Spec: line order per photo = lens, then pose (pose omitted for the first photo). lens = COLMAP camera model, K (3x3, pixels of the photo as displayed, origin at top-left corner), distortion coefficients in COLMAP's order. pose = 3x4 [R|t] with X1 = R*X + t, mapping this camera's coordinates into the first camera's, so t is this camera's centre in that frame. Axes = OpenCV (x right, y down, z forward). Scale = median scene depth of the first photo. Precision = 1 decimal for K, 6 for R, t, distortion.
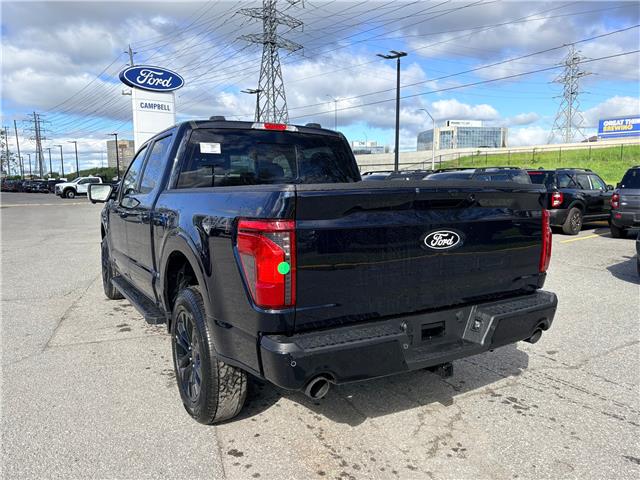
lens RADIAL K [[490.2, 0, 326.4], [0, 490.2, 239.3], [0, 0, 1]] dist [0.029183, 0.000483]
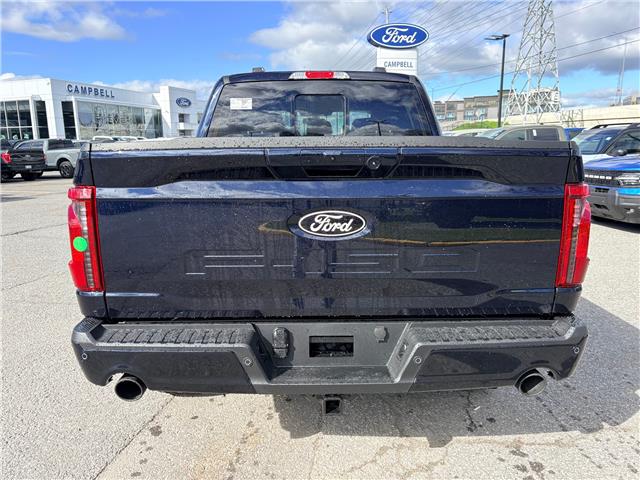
lens RADIAL K [[490.2, 0, 319.6], [0, 490.2, 240.1], [0, 0, 1]] dist [0.029183, 0.000483]
pose [[0.866826, 0.092449, -0.489964, 0.100965], [-0.050864, 0.993930, 0.097554, -0.007633], [0.496009, -0.059640, 0.866267, 0.069261]]
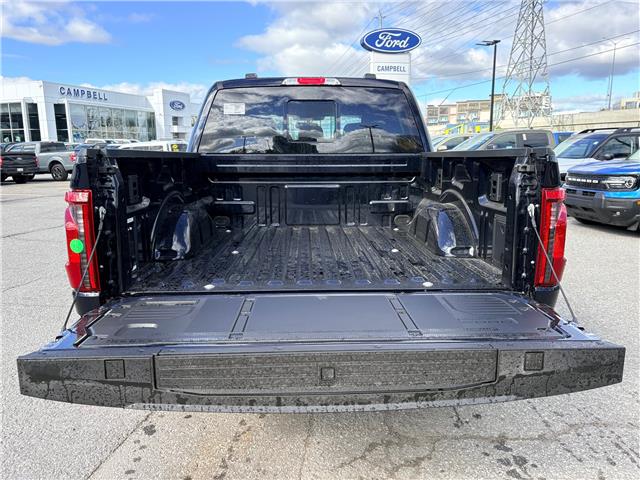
lens RADIAL K [[490.2, 0, 322.2], [0, 490.2, 237.6], [0, 0, 1]] dist [0.029183, 0.000483]
pose [[0.875155, 0.086035, -0.476133, 0.104597], [-0.051195, 0.995005, 0.085694, -0.007814], [0.481127, -0.050620, 0.875188, 0.065455]]
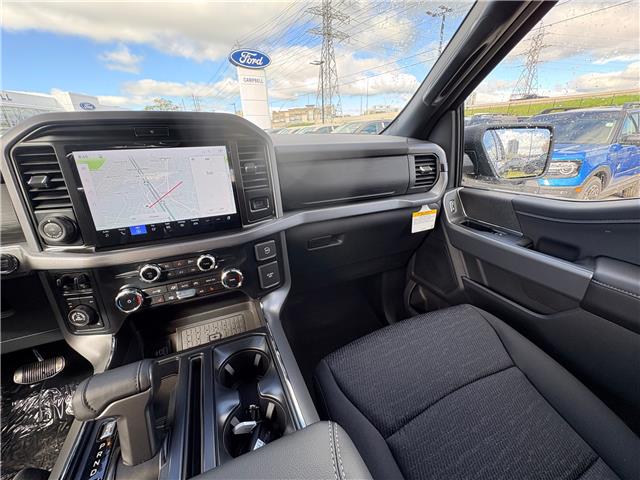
lens RADIAL K [[257.6, 0, 318.1], [0, 257.6, 239.5], [0, 0, 1]] dist [-0.000241, -0.000164]
pose [[0.990141, 0.030597, -0.136692, -0.079549], [0.007886, 0.962127, 0.272486, -0.043297], [0.139853, -0.270878, 0.952400, 0.391685]]
